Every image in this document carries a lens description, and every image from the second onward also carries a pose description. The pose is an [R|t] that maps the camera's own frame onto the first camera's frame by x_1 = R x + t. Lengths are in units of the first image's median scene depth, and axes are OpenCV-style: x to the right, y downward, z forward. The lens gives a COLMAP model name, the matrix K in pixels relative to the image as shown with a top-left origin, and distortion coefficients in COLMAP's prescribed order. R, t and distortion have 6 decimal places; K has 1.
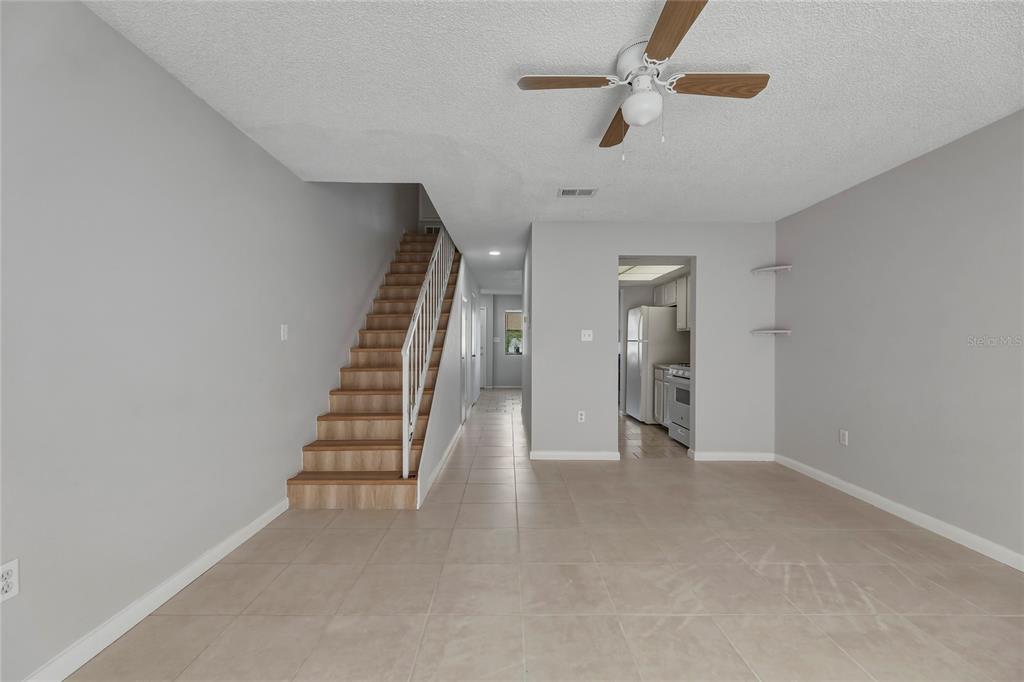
lens RADIAL K [[413.3, 0, 513.8], [0, 413.3, 341.8], [0, 0, 1]] dist [0.002446, 0.000063]
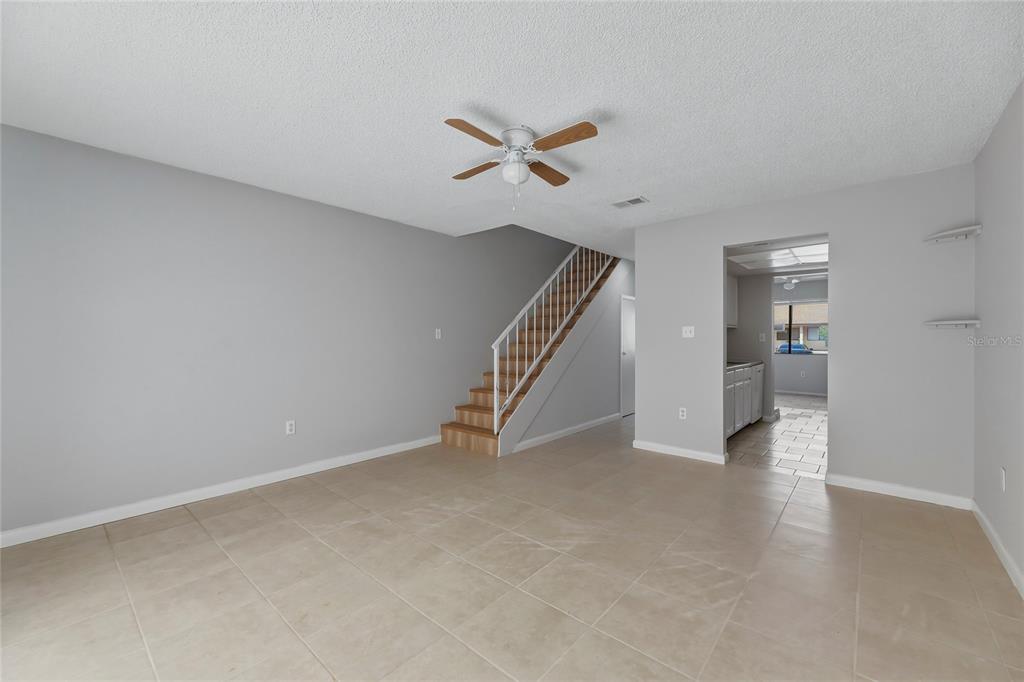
lens RADIAL K [[413.3, 0, 508.4], [0, 413.3, 342.1], [0, 0, 1]] dist [0.002446, 0.000063]
pose [[0.746279, 0.001181, -0.665632, 0.740615], [0.006041, 0.999945, 0.008547, -0.003848], [0.665605, -0.010400, 0.746231, -0.038894]]
